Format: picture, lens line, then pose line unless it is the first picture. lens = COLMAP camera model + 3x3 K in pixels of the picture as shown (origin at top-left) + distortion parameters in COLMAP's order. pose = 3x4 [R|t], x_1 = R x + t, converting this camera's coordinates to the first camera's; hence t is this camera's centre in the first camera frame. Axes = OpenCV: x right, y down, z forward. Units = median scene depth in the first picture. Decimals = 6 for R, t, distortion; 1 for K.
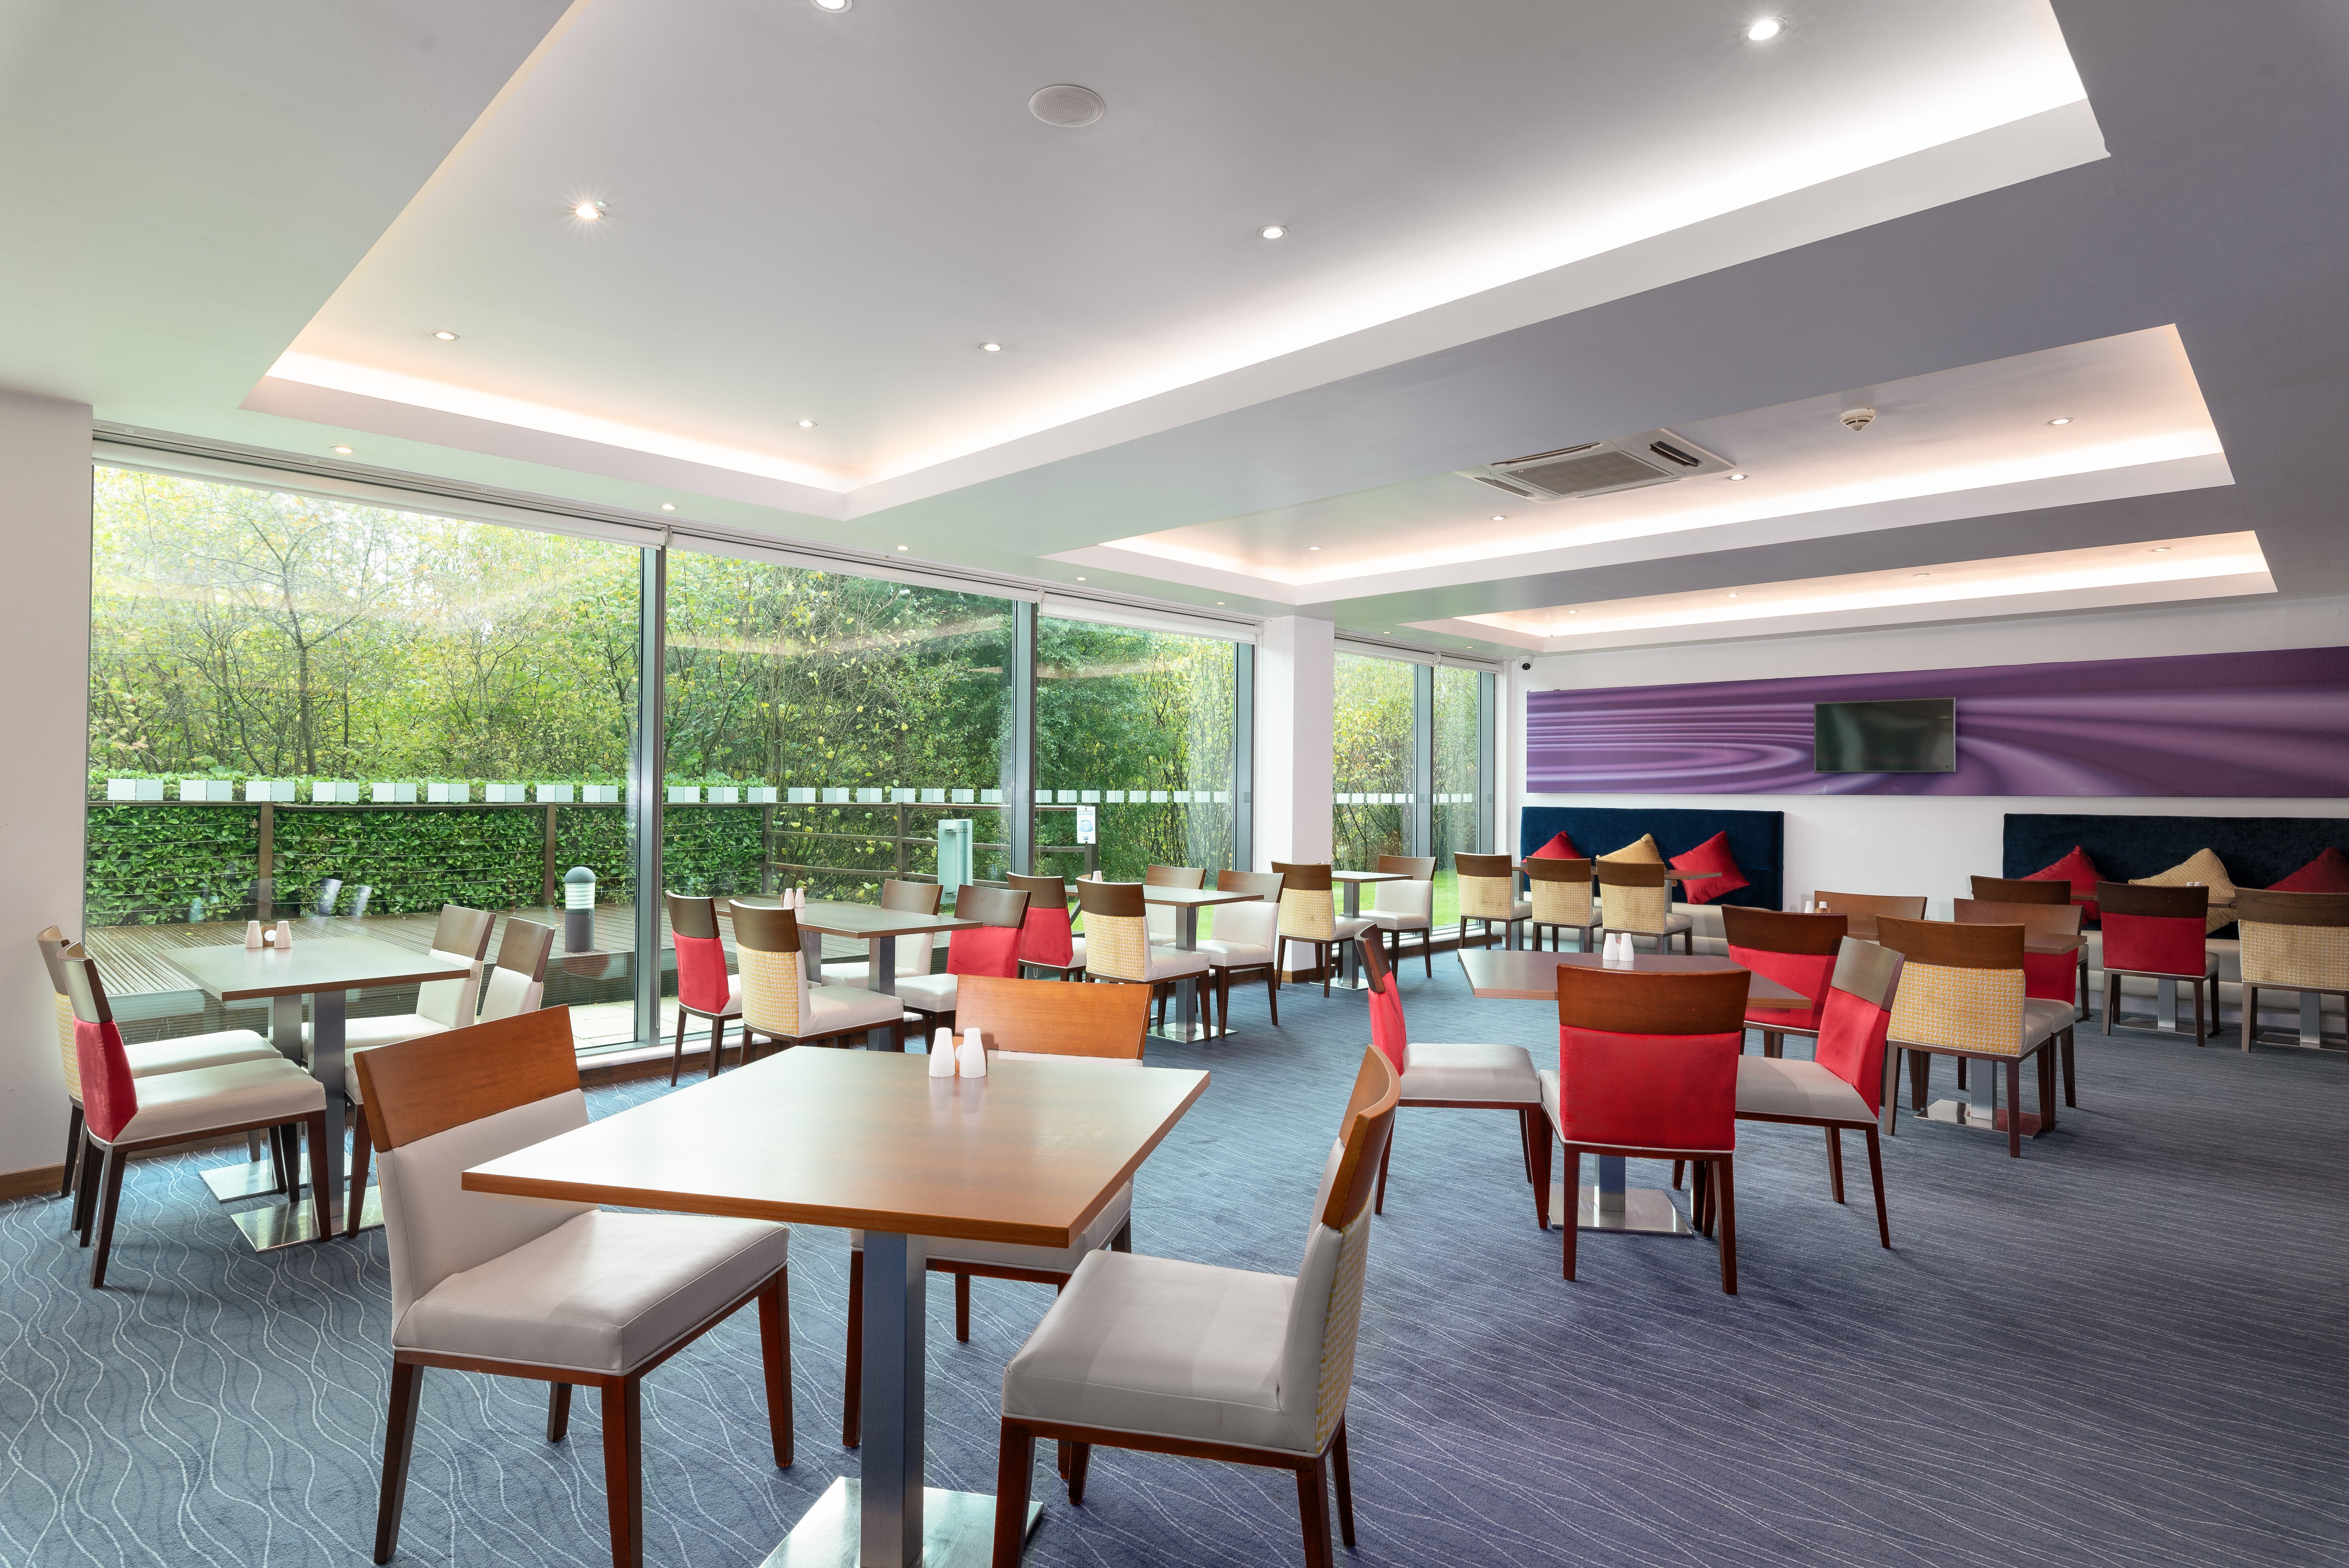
lens RADIAL K [[1228.6, 0, 1174.5], [0, 1228.6, 784.0], [0, 0, 1]] dist [0.001356, 0.000115]
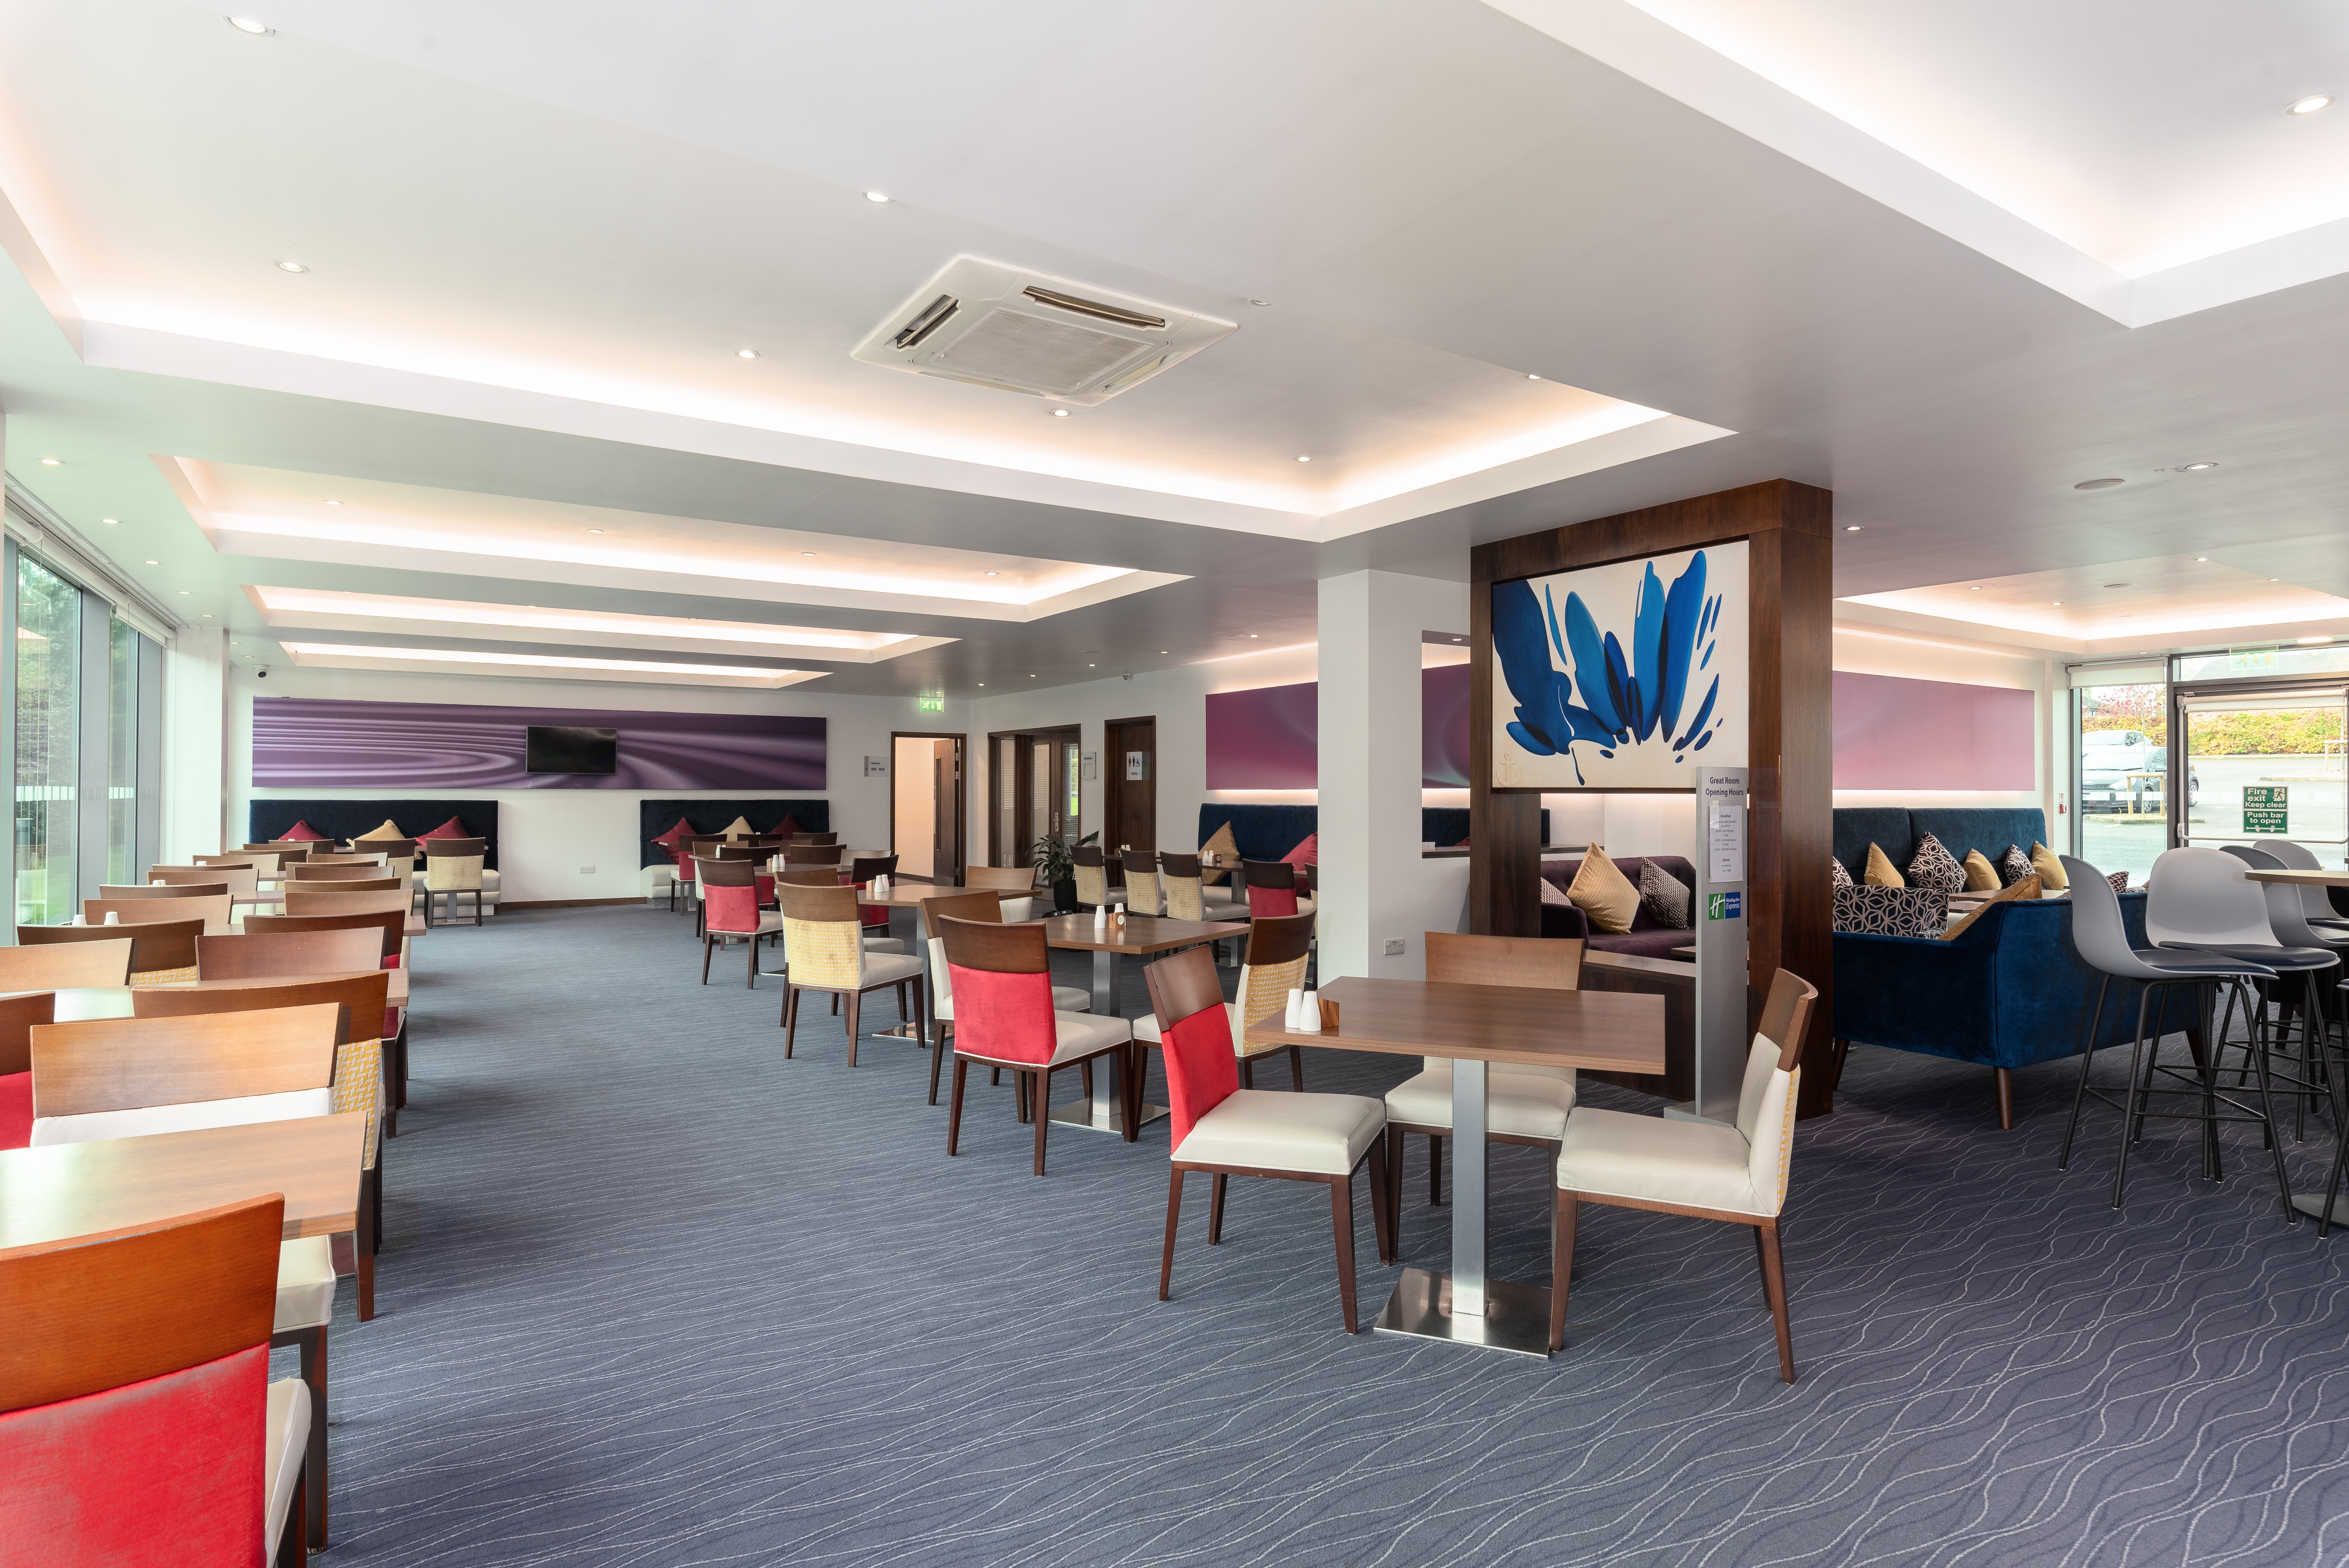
lens RADIAL K [[1250.5, 0, 1174.5], [0, 1250.5, 784.0], [0, 0, 1]] dist [0.004203, 0.000851]
pose [[0.222042, -0.000703, 0.975037, -0.824493], [-0.009026, 0.999955, 0.002776, -0.008427], [-0.974995, -0.009417, 0.222025, -0.084210]]
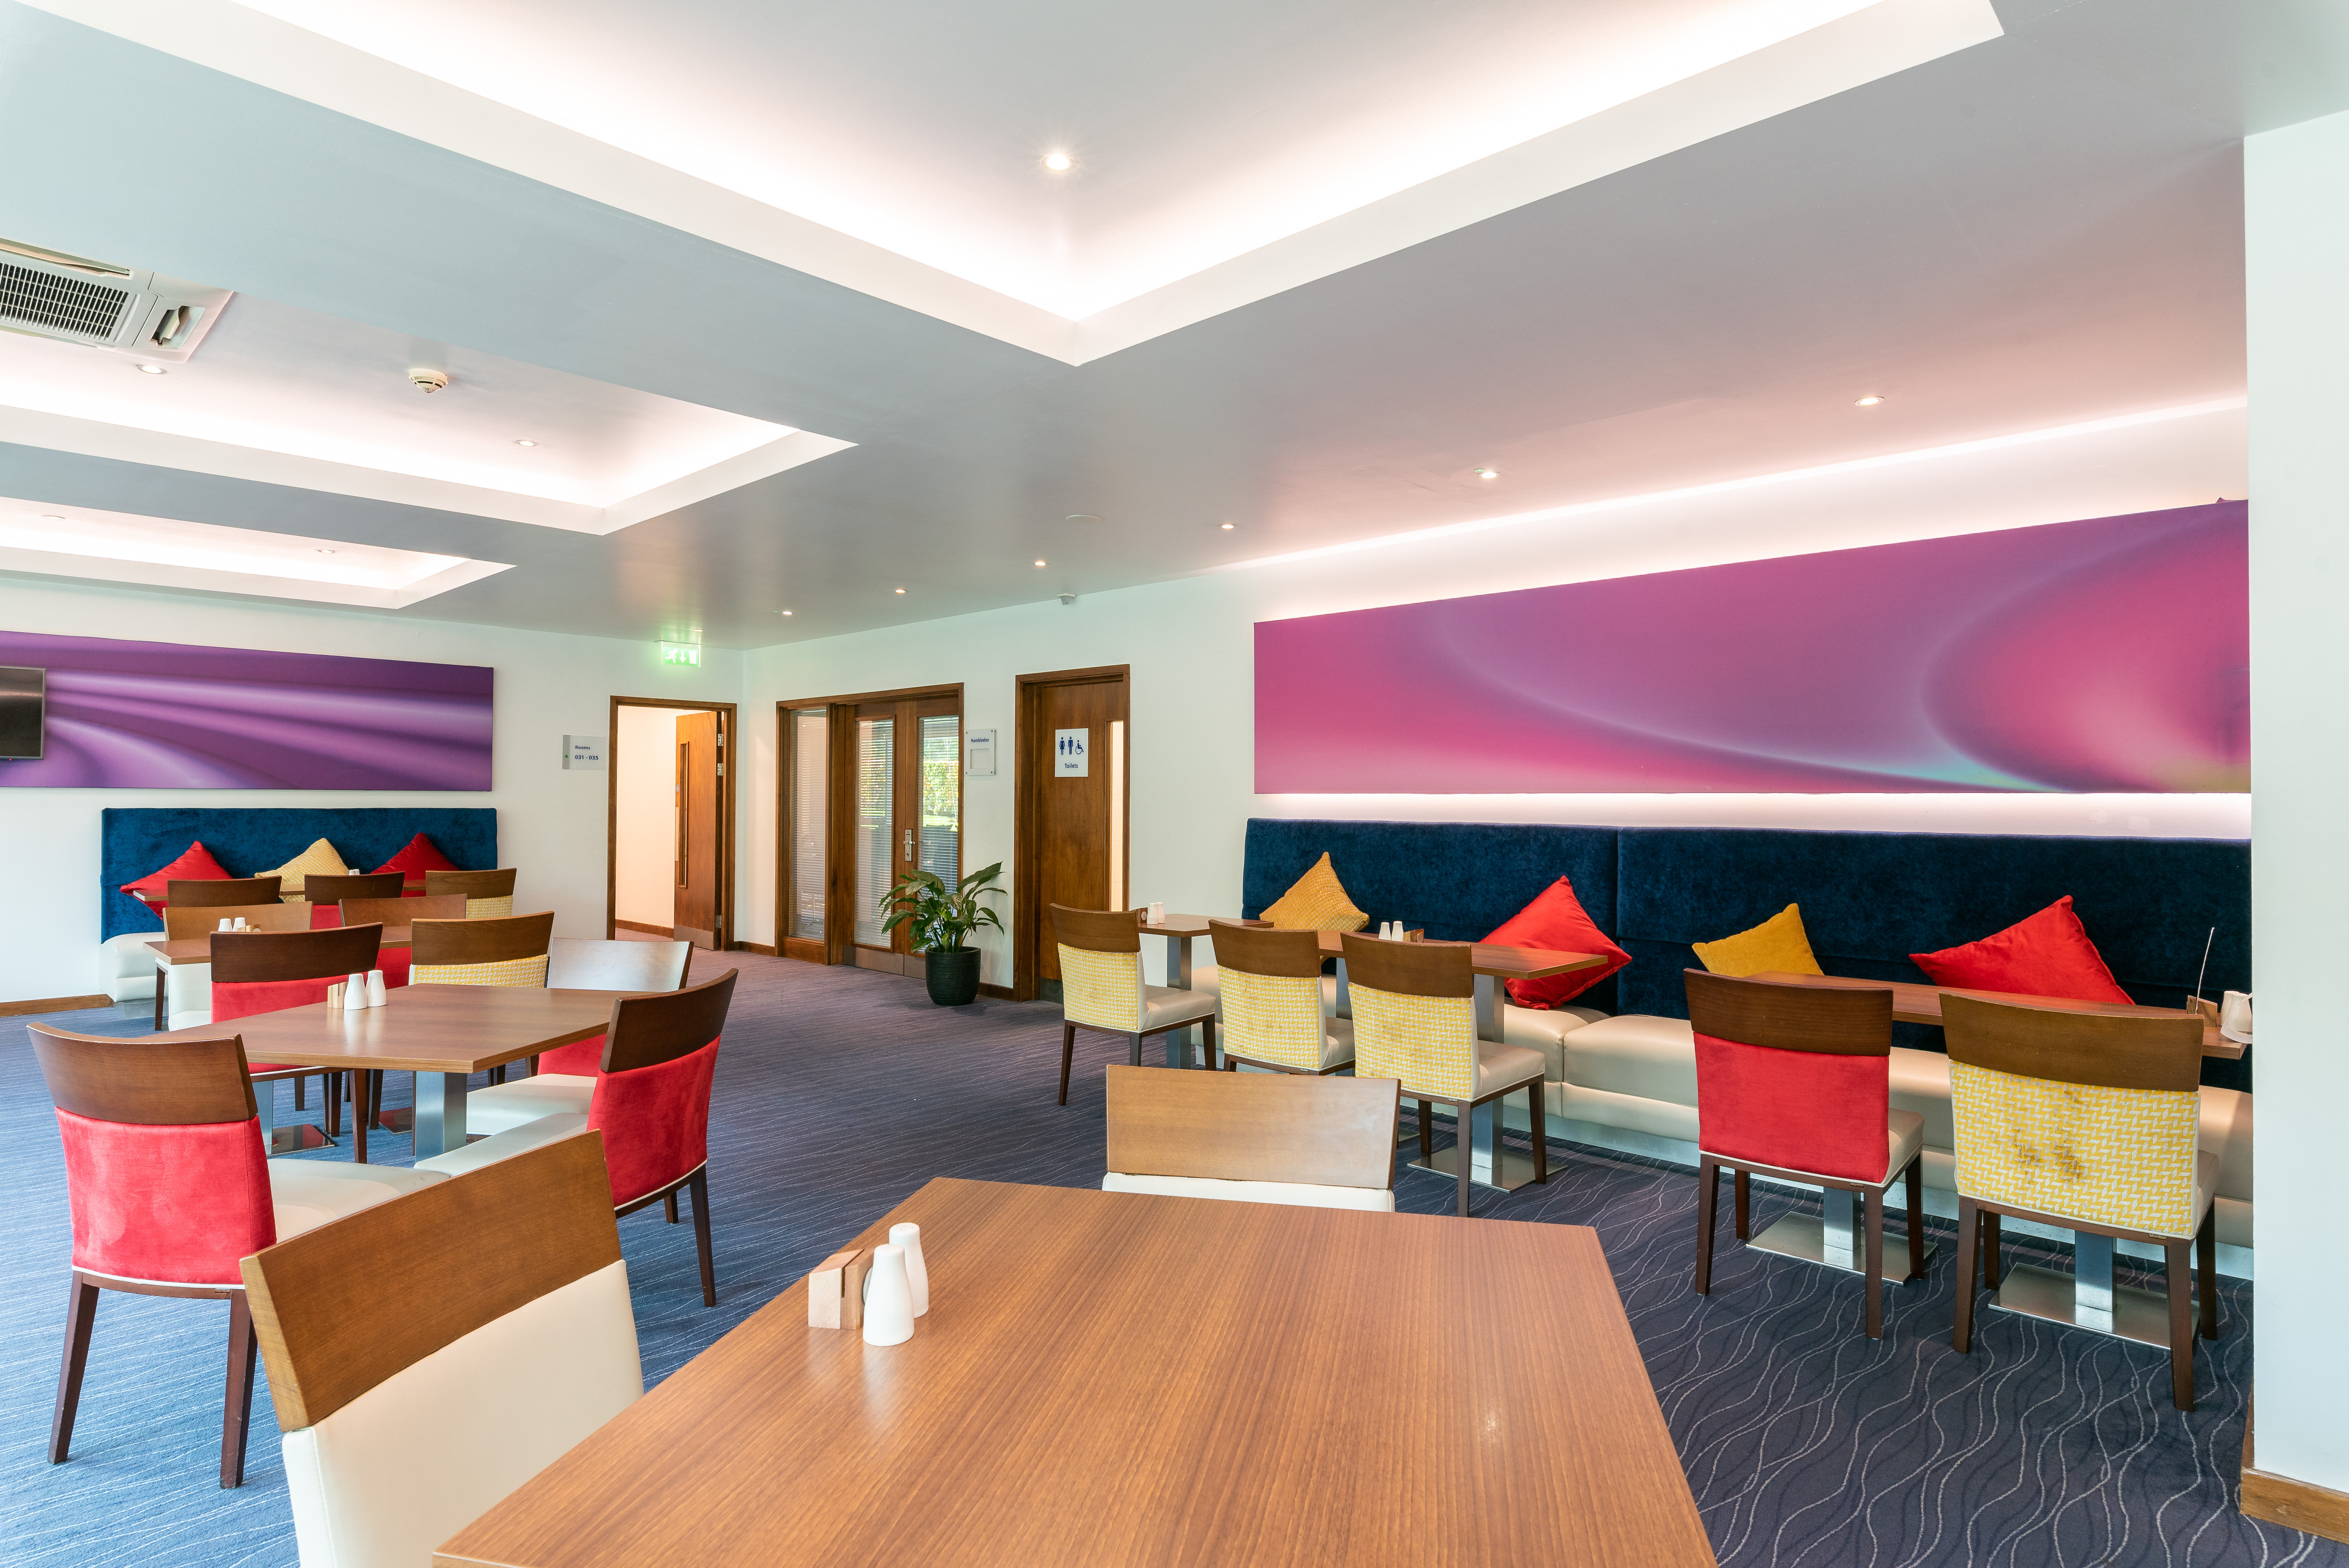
lens RADIAL K [[1250.5, 0, 1174.5], [0, 1250.5, 784.0], [0, 0, 1]] dist [0.004203, 0.000851]
pose [[-0.010145, 0.005104, 0.999936, -0.216480], [-0.014818, 0.999876, -0.005254, 0.000579], [-0.999839, -0.014870, -0.010068, 0.253490]]
